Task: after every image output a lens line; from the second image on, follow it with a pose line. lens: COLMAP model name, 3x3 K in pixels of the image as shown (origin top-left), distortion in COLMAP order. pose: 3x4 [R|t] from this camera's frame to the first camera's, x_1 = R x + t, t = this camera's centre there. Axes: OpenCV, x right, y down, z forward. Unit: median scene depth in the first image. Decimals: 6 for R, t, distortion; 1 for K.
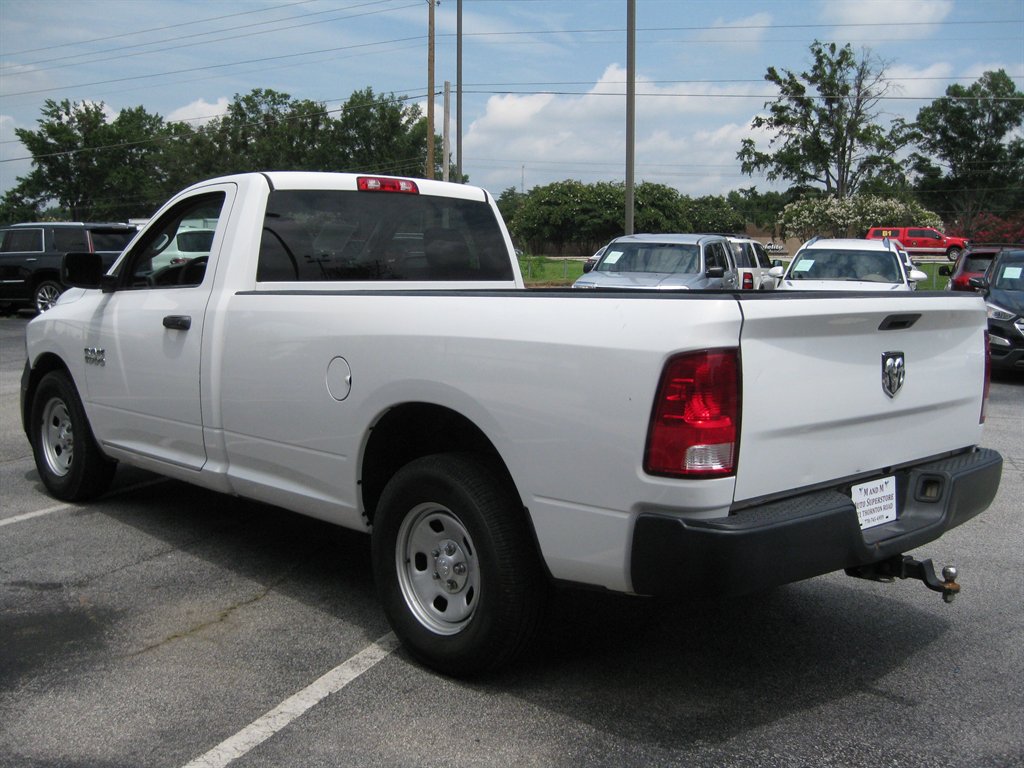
lens RADIAL K [[1126.4, 0, 523.8], [0, 1126.4, 385.1], [0, 0, 1]] dist [-0.175934, 0.136548]
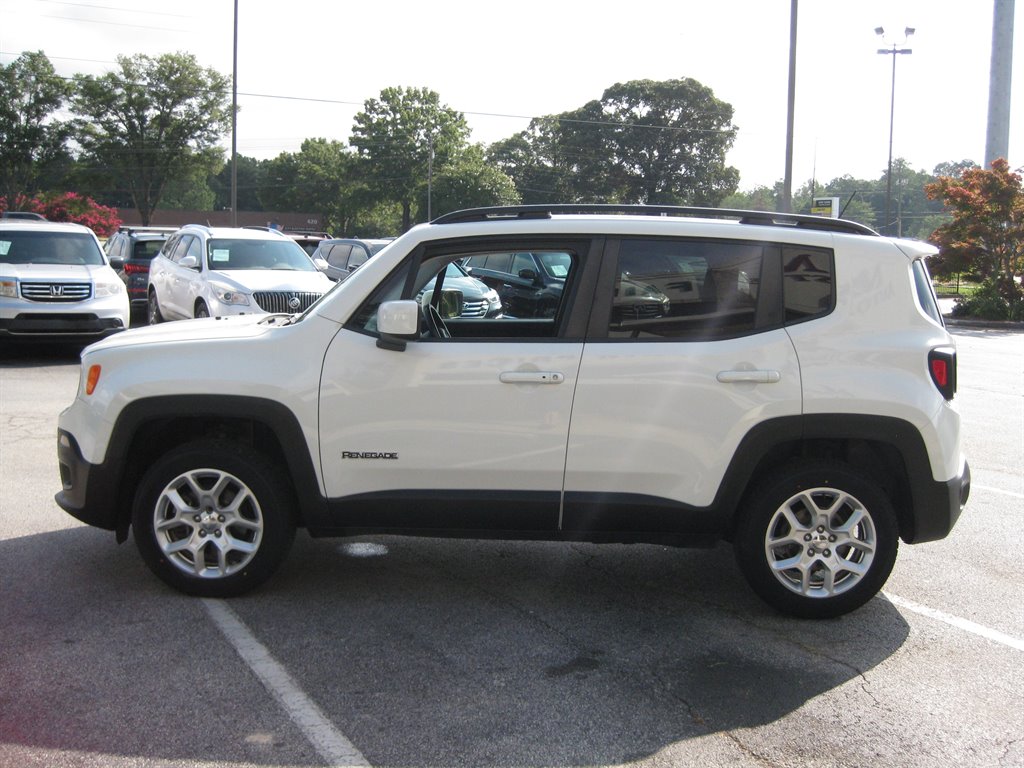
lens RADIAL K [[1126.4, 0, 523.8], [0, 1126.4, 385.1], [0, 0, 1]] dist [-0.175934, 0.136548]
pose [[0.645124, -0.081101, 0.759762, -0.317690], [0.067597, 0.996510, 0.048976, -0.020552], [-0.761082, 0.019762, 0.648354, 0.139104]]
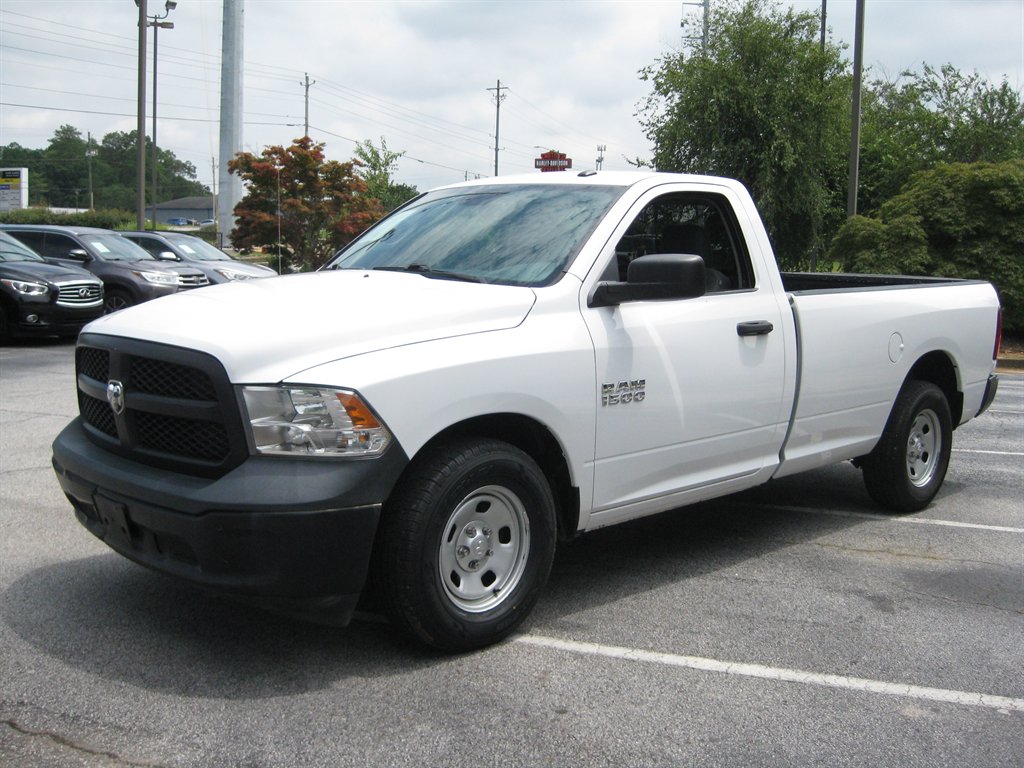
lens RADIAL K [[1126.4, 0, 523.8], [0, 1126.4, 385.1], [0, 0, 1]] dist [-0.175934, 0.136548]
pose [[-0.024397, -0.131540, 0.991011, -0.405032], [0.086476, 0.987312, 0.133178, -0.048945], [-0.995955, 0.088947, -0.012712, 0.381662]]
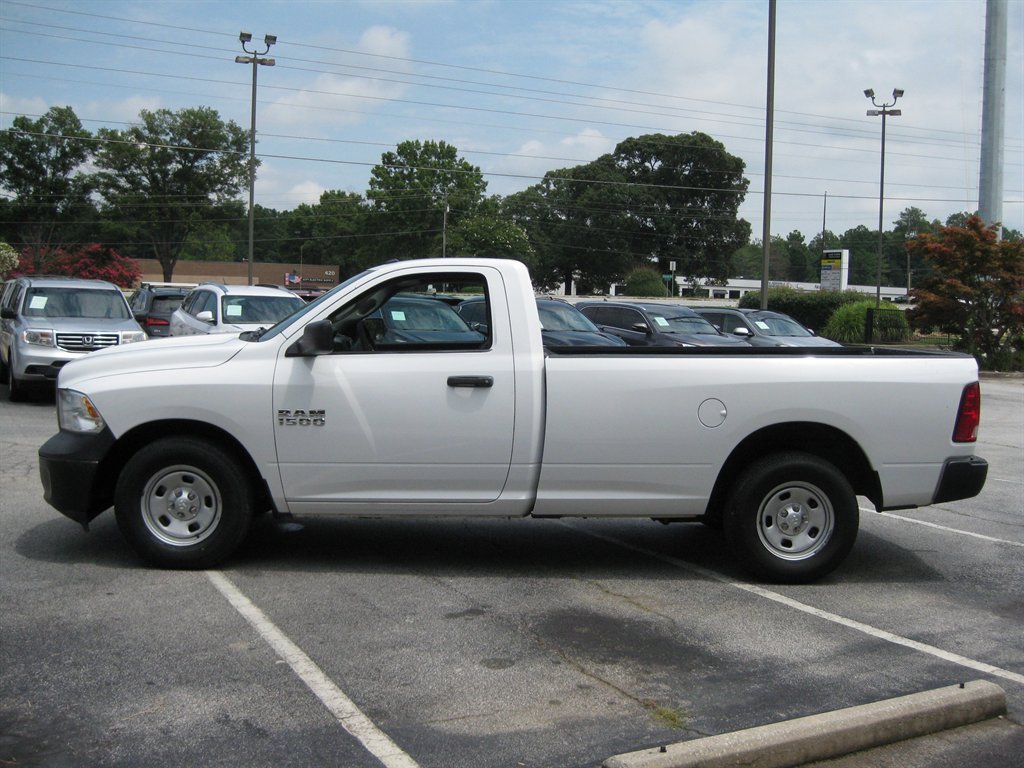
lens RADIAL K [[1126.4, 0, 523.8], [0, 1126.4, 385.1], [0, 0, 1]] dist [-0.175934, 0.136548]
pose [[0.657492, -0.044877, 0.752124, -0.373936], [0.064698, 0.997900, 0.002984, -0.016407], [-0.750679, 0.046698, 0.659015, 0.047015]]
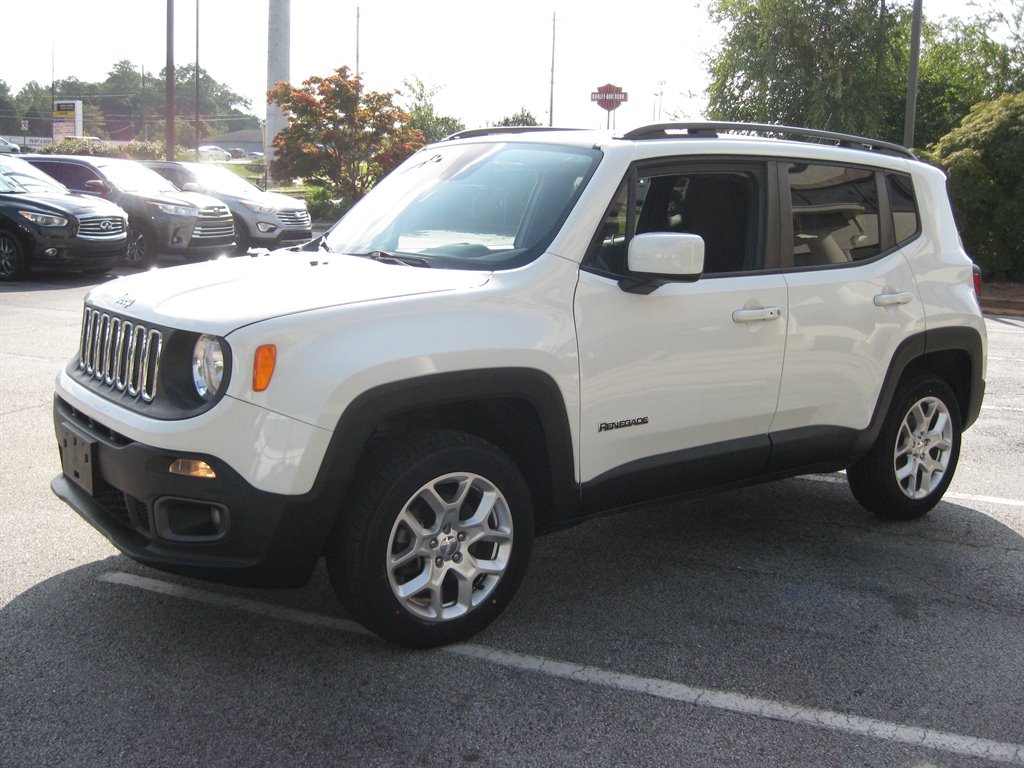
lens RADIAL K [[1126.4, 0, 523.8], [0, 1126.4, 385.1], [0, 0, 1]] dist [-0.175934, 0.136548]
pose [[0.026857, -0.187737, 0.981852, -0.355794], [0.081693, 0.979333, 0.185021, -0.043641], [-0.996296, 0.075241, 0.041639, 0.358193]]
